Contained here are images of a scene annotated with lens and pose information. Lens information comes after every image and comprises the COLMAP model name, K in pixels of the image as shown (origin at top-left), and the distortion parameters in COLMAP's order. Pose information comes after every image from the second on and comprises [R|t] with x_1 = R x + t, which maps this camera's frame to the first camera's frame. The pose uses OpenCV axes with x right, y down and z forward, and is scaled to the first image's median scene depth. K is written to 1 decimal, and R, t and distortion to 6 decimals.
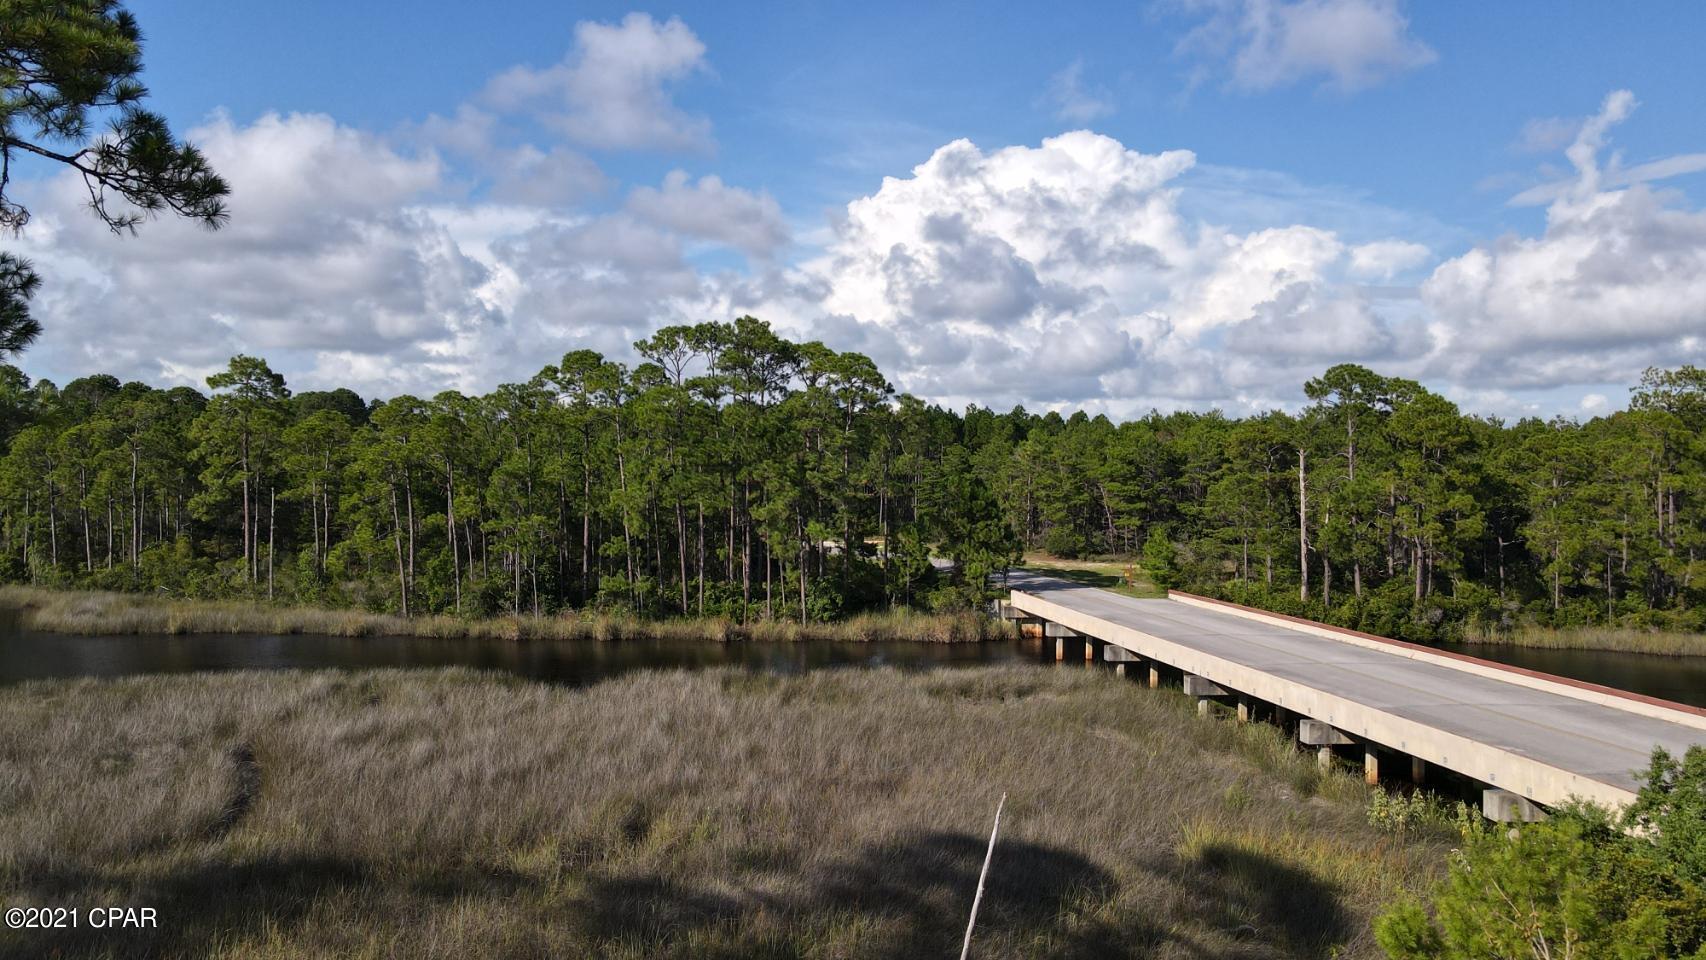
lens RADIAL K [[1258.0, 0, 851.1], [0, 1258.0, 466.8], [0, 0, 1]] dist [0.000549, 0.037528]
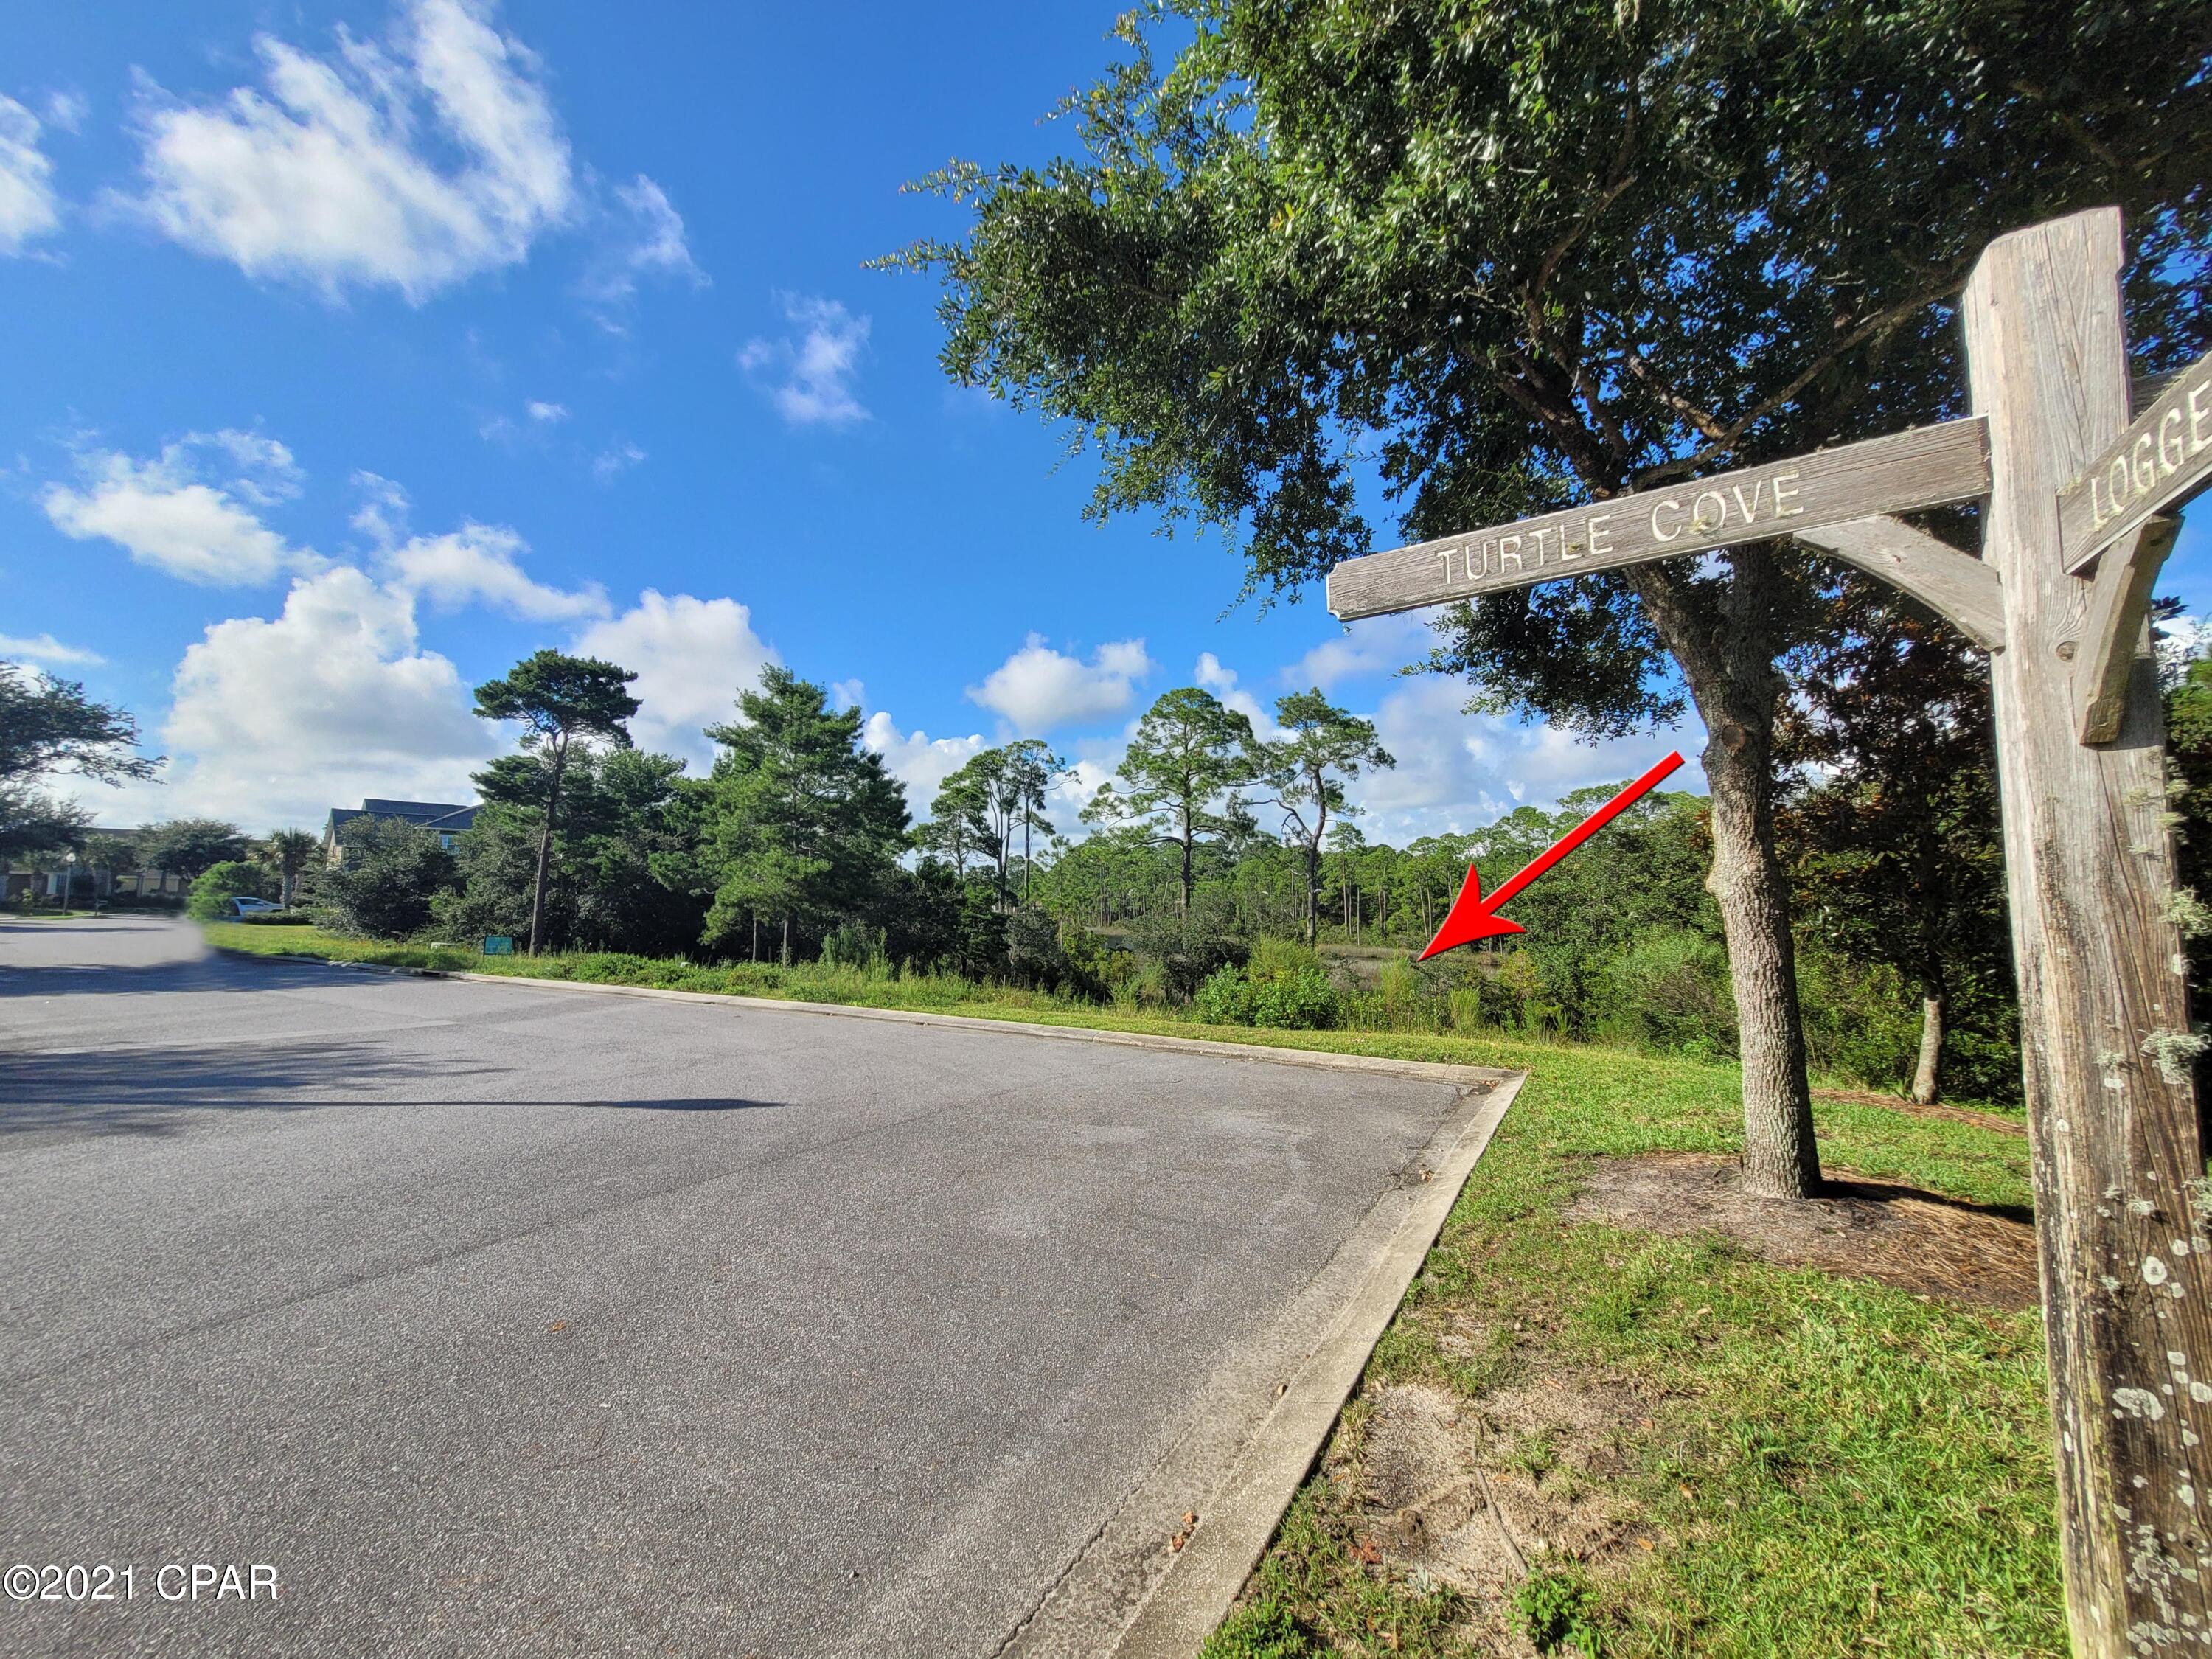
lens RADIAL K [[872.4, 0, 1106.0], [0, 872.4, 829.5], [0, 0, 1]] dist [0.000420, 0.000008]
pose [[0.775150, -0.051580, -0.629669, 0.101455], [-0.002440, 0.996410, -0.084626, 0.045080], [0.631773, 0.067135, 0.772241, -0.319136]]
